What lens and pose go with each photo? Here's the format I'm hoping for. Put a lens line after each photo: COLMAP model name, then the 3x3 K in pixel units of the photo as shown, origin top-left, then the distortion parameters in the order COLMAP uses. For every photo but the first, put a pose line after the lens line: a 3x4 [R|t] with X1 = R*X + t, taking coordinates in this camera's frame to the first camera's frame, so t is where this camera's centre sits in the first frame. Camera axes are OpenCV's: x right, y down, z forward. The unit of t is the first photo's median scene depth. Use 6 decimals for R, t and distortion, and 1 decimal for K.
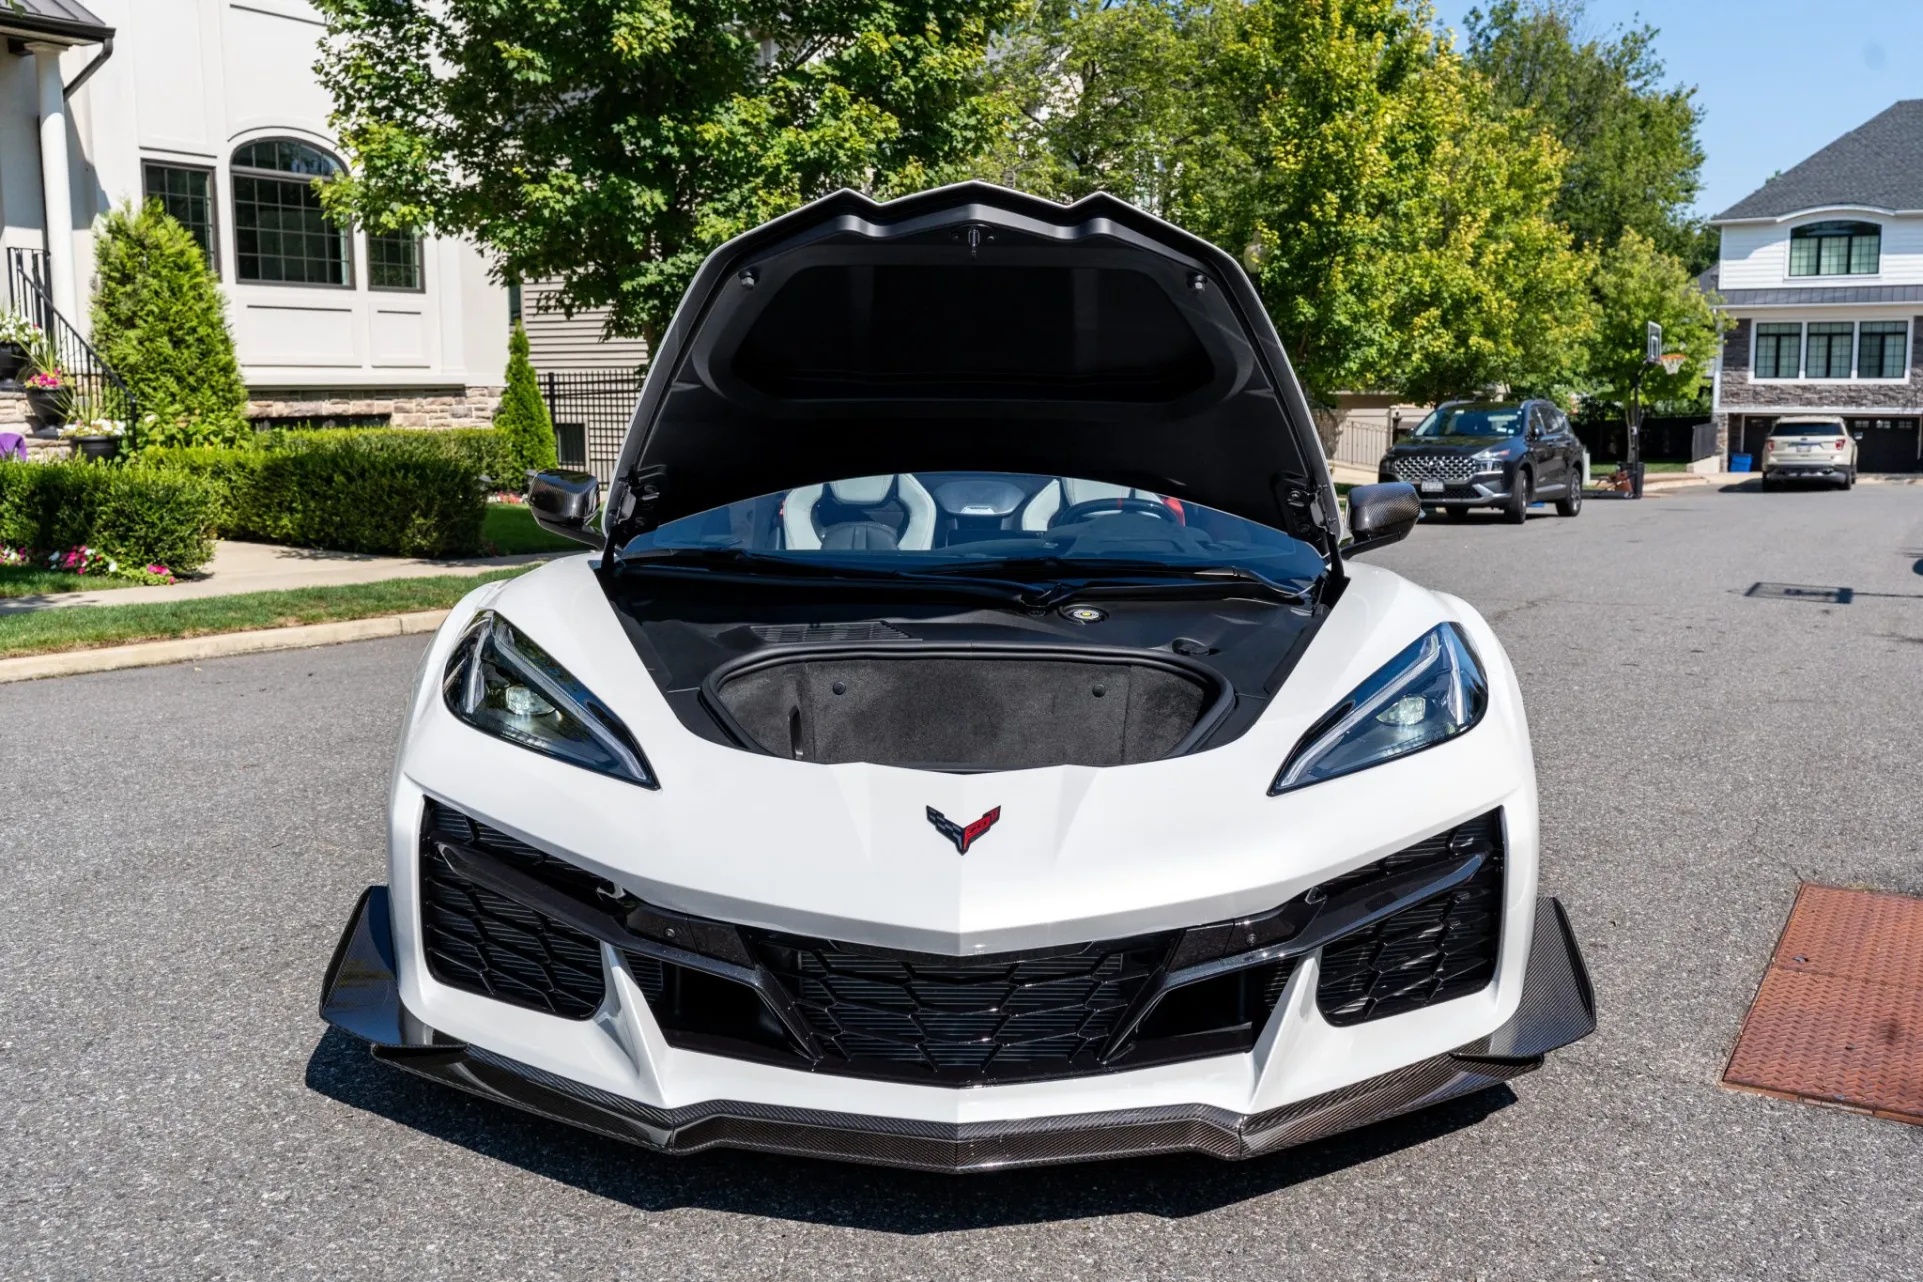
lens RADIAL K [[1571.7, 0, 971.1], [0, 1571.7, 543.5], [0, 0, 1]] dist [-0.005349, -0.000996]
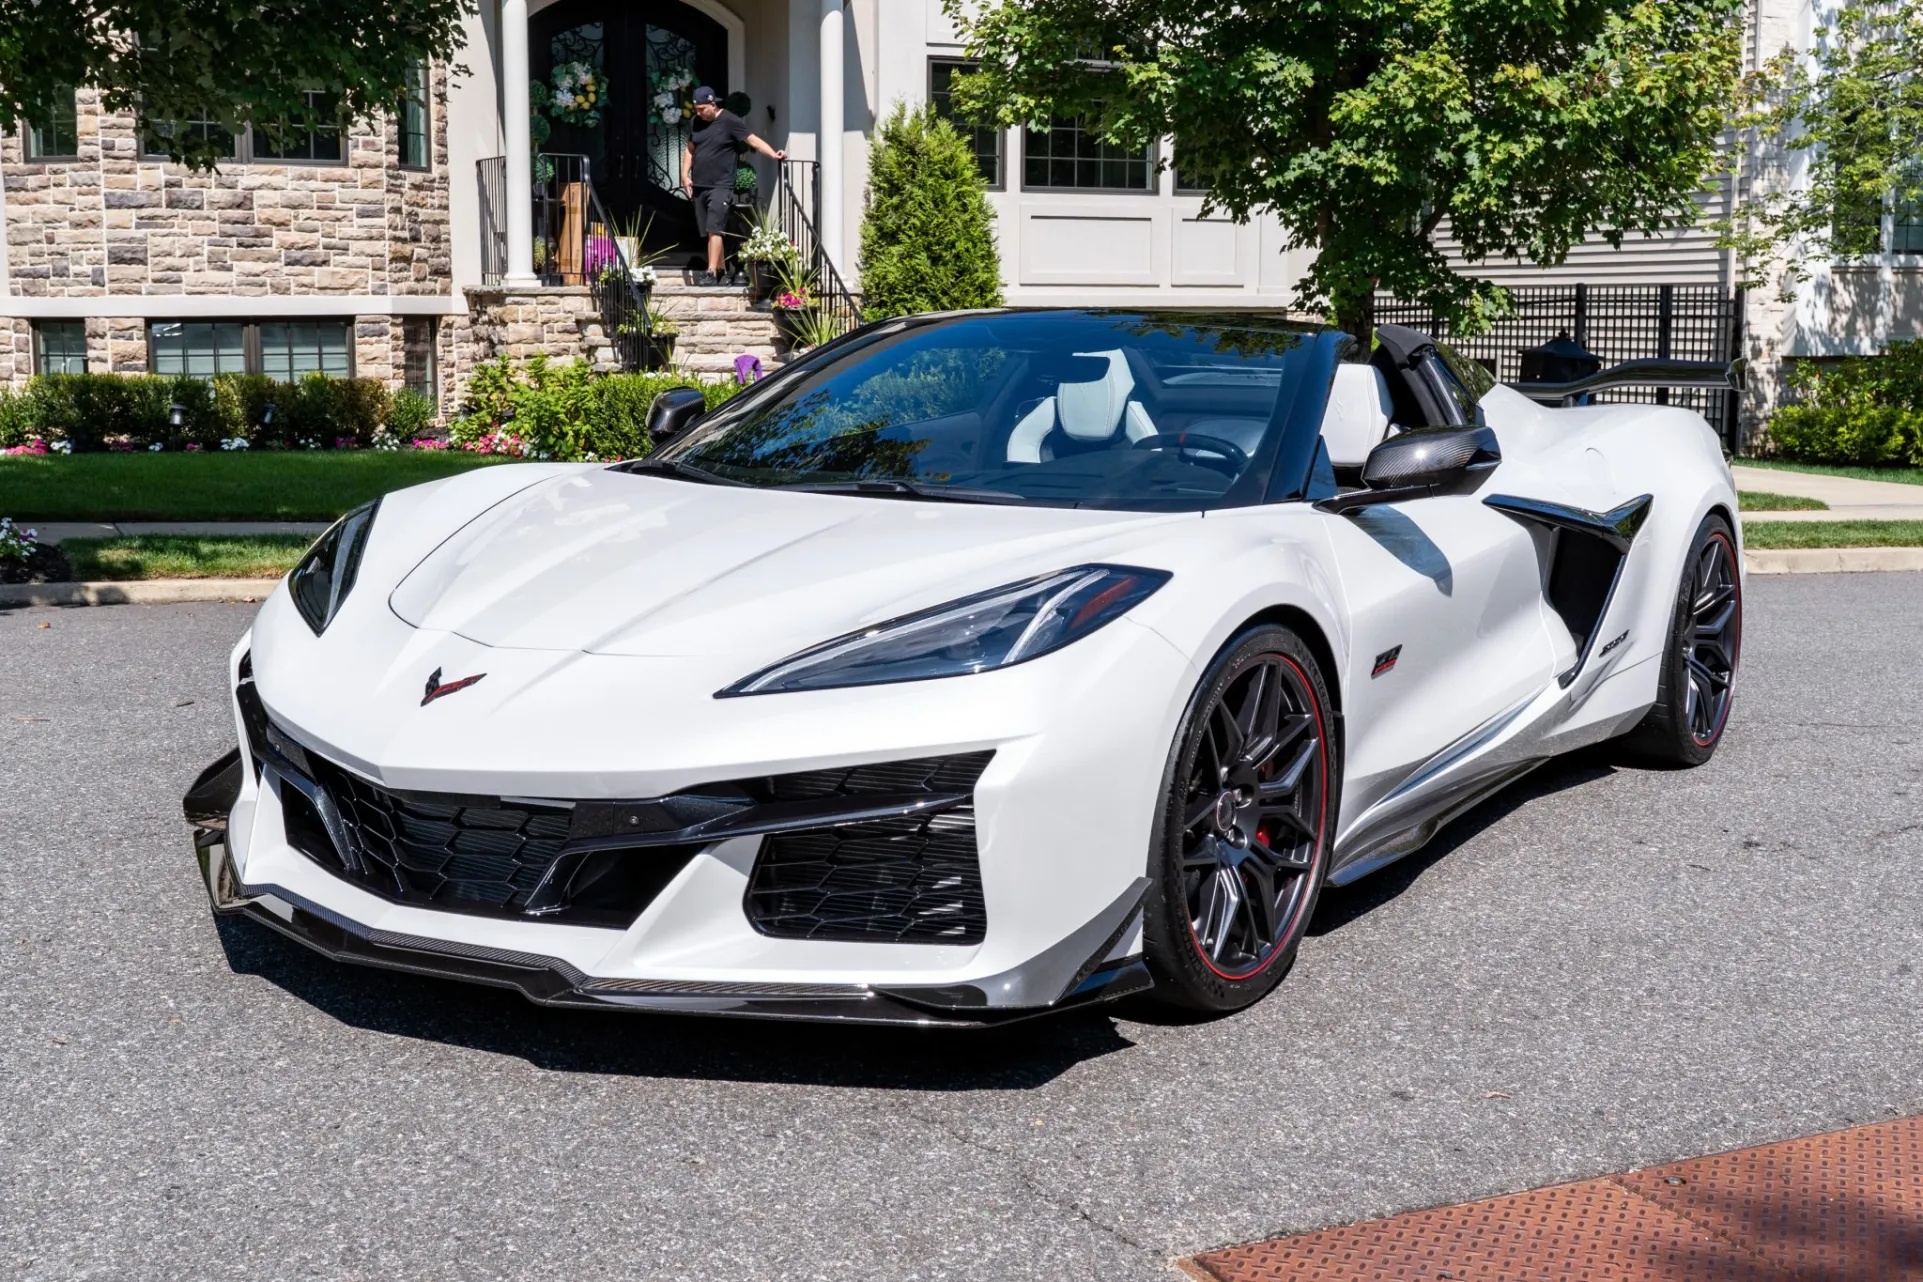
lens RADIAL K [[2059.4, 0, 963.1], [0, 2059.4, 554.2], [0, 0, 1]] dist [-0.004073, 0.000000]
pose [[0.852271, 0.061107, -0.519520, 0.132426], [-0.052827, 0.998130, 0.030739, 0.004089], [0.520427, 0.001247, 0.853905, -0.002779]]
